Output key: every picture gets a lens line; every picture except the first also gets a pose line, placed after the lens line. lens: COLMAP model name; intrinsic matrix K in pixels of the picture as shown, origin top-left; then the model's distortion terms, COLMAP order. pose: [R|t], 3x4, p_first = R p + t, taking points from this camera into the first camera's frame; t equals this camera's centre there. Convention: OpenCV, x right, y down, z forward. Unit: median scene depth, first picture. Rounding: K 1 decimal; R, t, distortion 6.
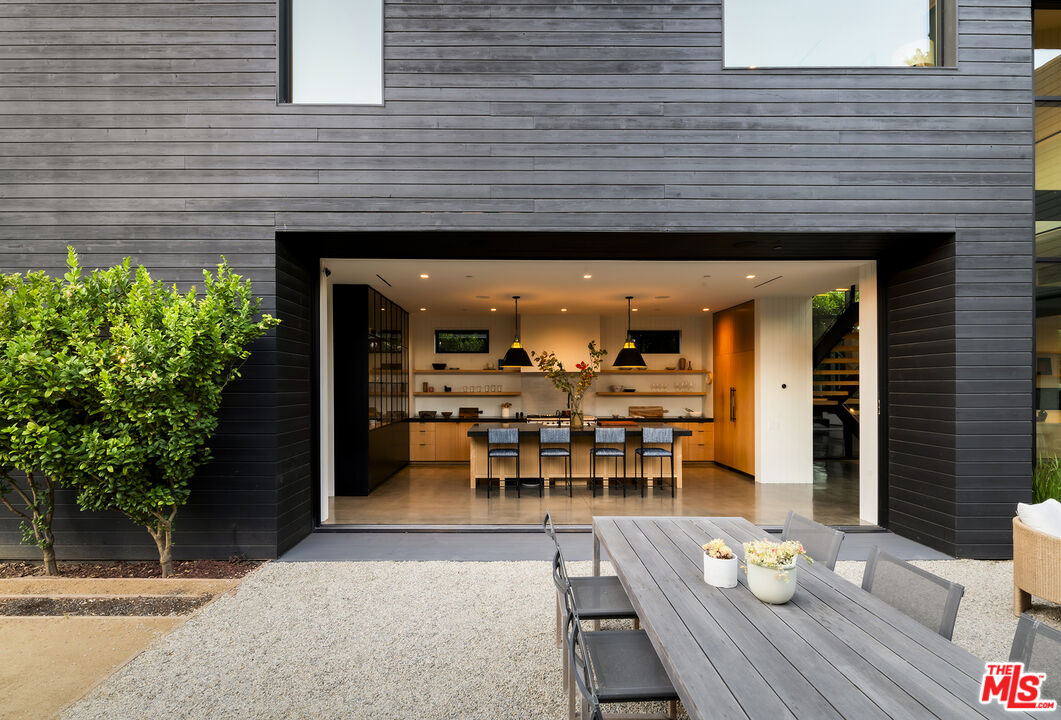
lens RADIAL K [[513.9, 0, 527.8], [0, 513.9, 385.1], [0, 0, 1]] dist [-0.004222, -0.000587]
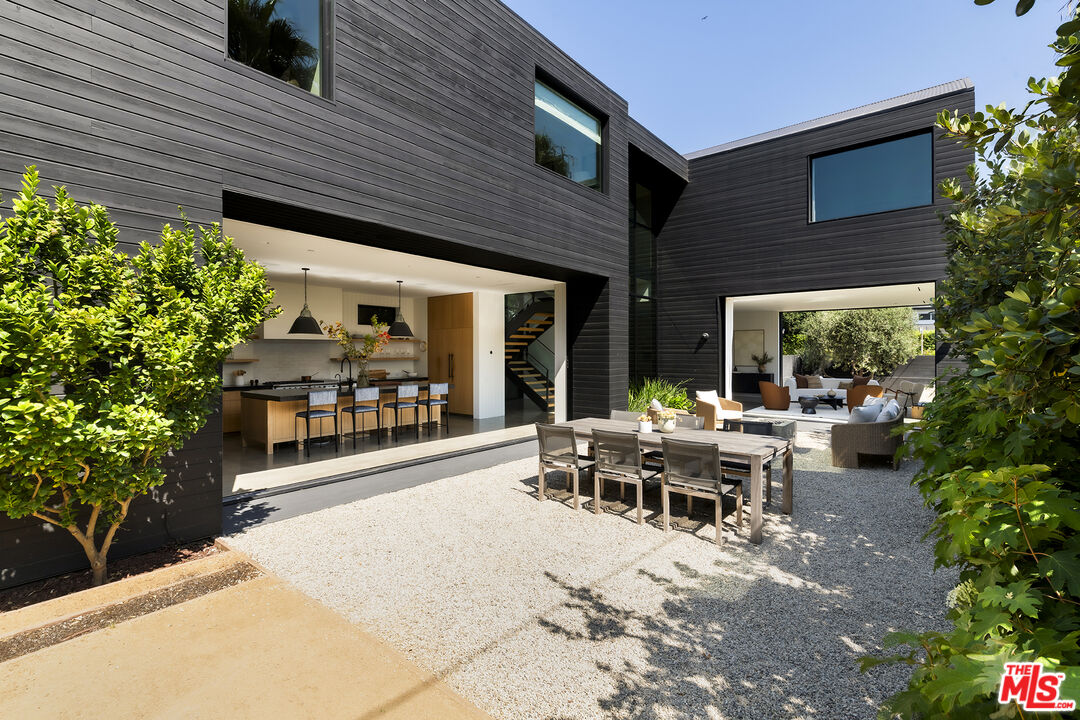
lens RADIAL K [[475.7, 0, 556.7], [0, 475.7, 350.6], [0, 0, 1]] dist [0.000197, -0.000068]
pose [[0.632048, 0.003070, 0.774923, -0.403499], [0.000917, 0.999988, -0.004710, 0.002780], [-0.774929, 0.003688, 0.632038, -0.020990]]
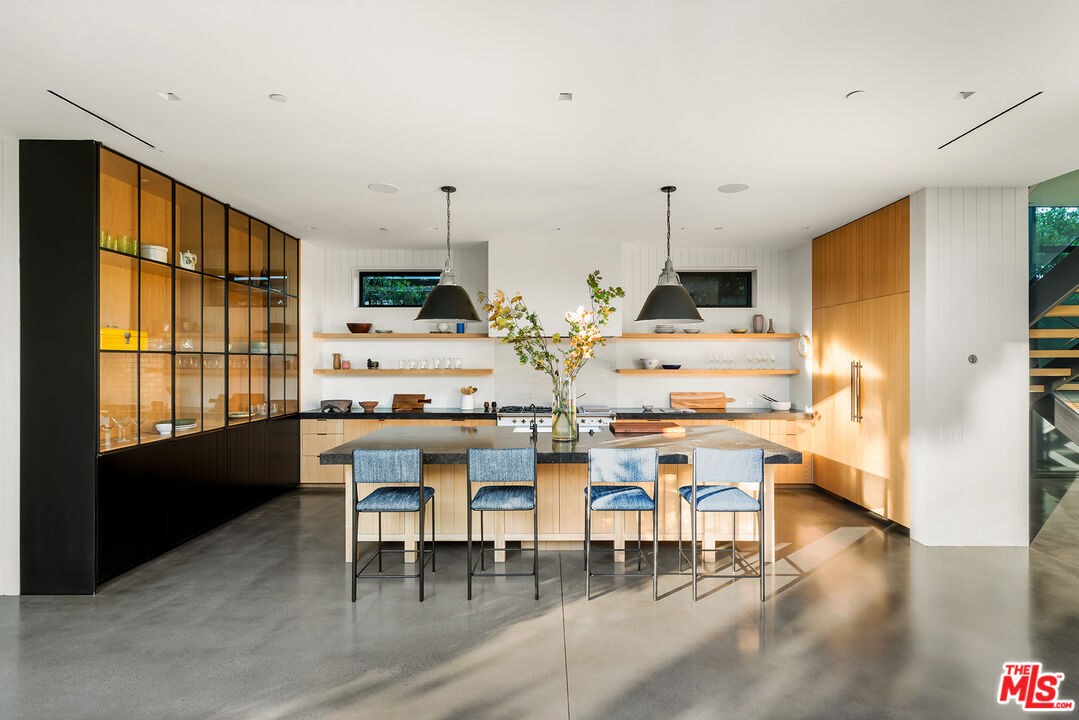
lens RADIAL K [[559.6, 0, 552.3], [0, 559.6, 358.1], [0, 0, 1]] dist [0.001172, 0.000097]
pose [[0.999754, 0.000594, -0.022170, 0.082406], [-0.000588, 1.000000, 0.000308, 0.000538], [0.022171, -0.000295, 0.999754, 0.383155]]
